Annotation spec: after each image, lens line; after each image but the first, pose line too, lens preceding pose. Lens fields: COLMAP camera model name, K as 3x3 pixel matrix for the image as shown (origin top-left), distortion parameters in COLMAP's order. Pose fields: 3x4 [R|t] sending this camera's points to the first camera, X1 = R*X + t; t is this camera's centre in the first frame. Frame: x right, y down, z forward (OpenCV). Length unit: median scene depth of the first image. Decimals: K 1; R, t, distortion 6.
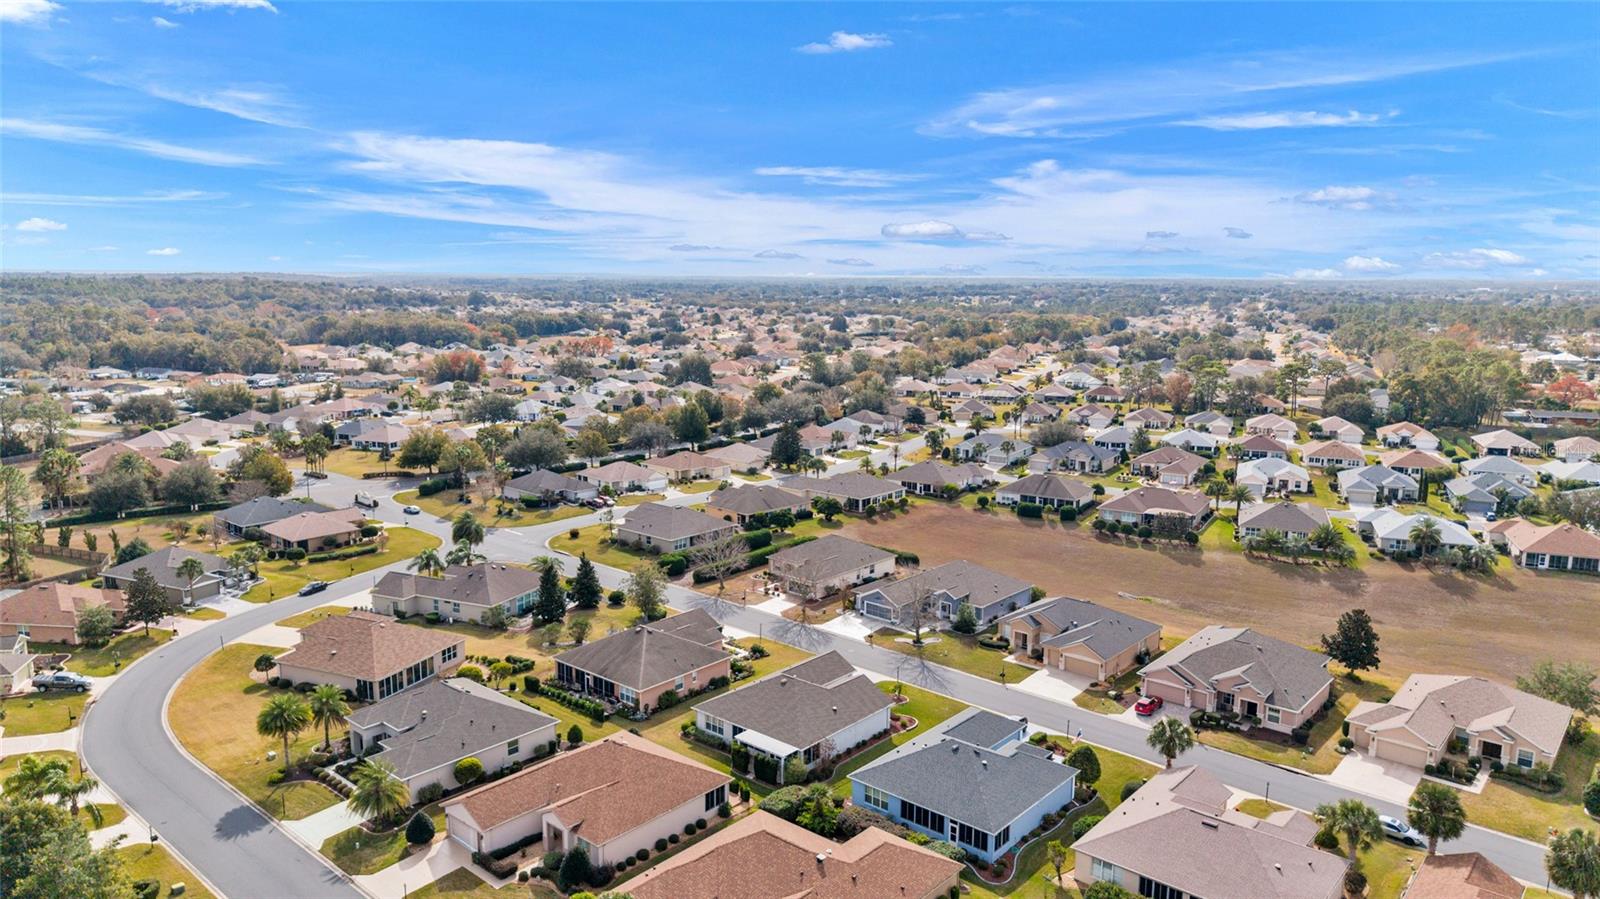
lens RADIAL K [[1060.8, 0, 804.1], [0, 1060.8, 465.0], [0, 0, 1]] dist [0.066226, -0.102154]
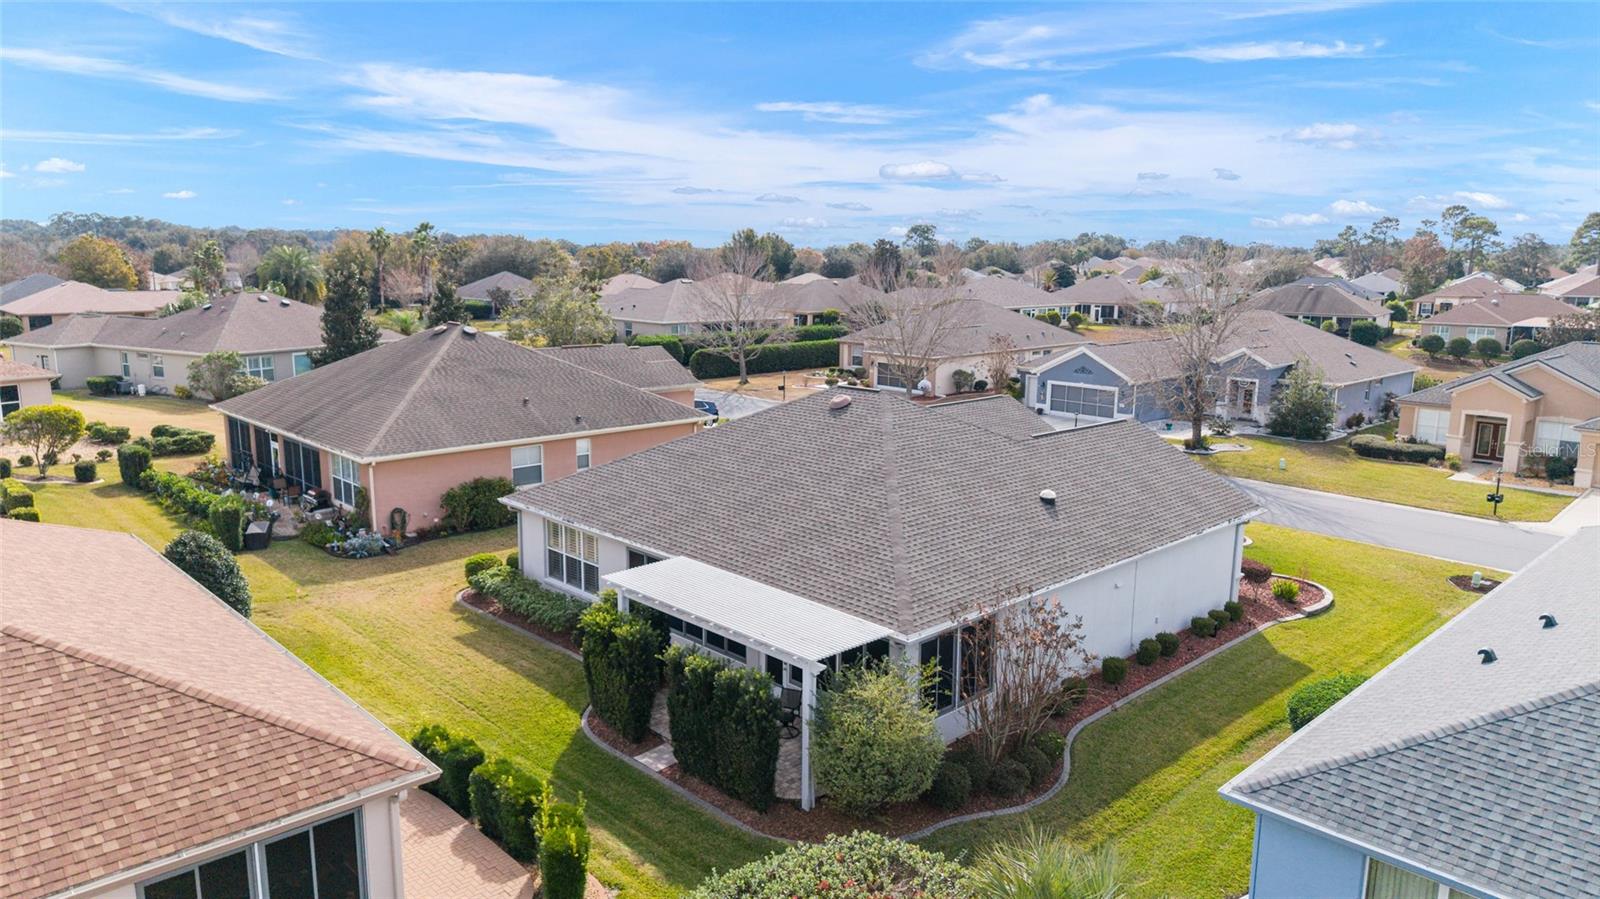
lens RADIAL K [[1060.8, 0, 804.1], [0, 1060.8, 465.0], [0, 0, 1]] dist [0.066226, -0.102154]
pose [[0.995602, 0.019573, -0.091616, -0.003744], [-0.017947, 0.999667, 0.018531, 0.200342], [0.091948, -0.016805, 0.995622, 0.693495]]
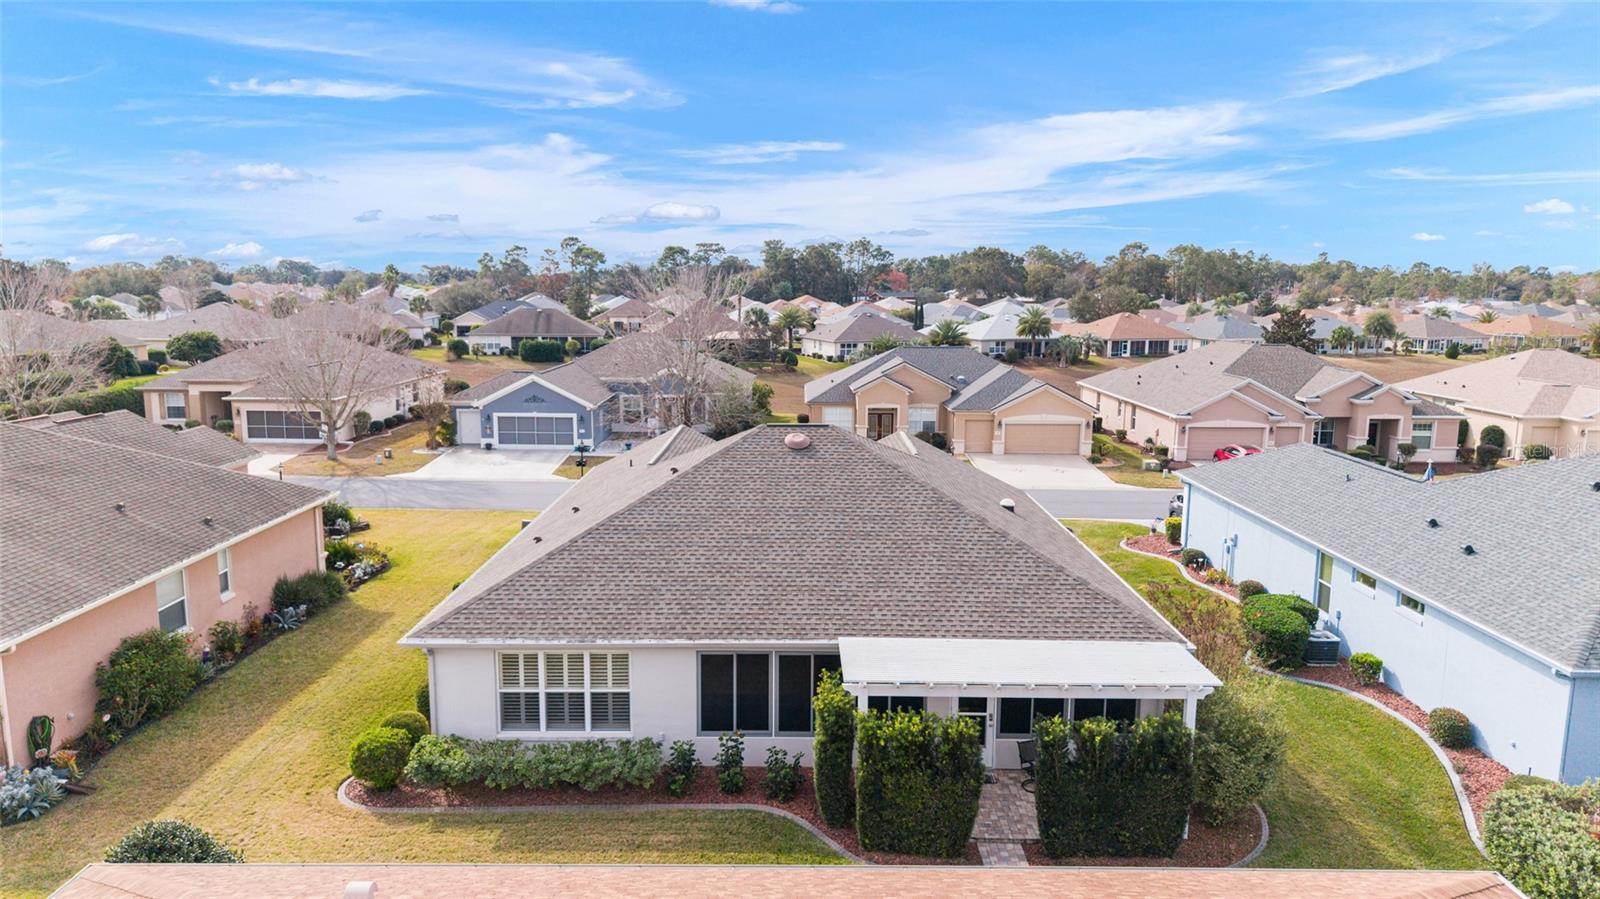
lens RADIAL K [[1060.8, 0, 804.1], [0, 1060.8, 465.0], [0, 0, 1]] dist [0.066226, -0.102154]
pose [[0.754153, -0.111477, 0.647168, -0.159609], [0.114292, 0.992727, 0.037816, 0.186831], [-0.646677, 0.045447, 0.761409, 0.765154]]
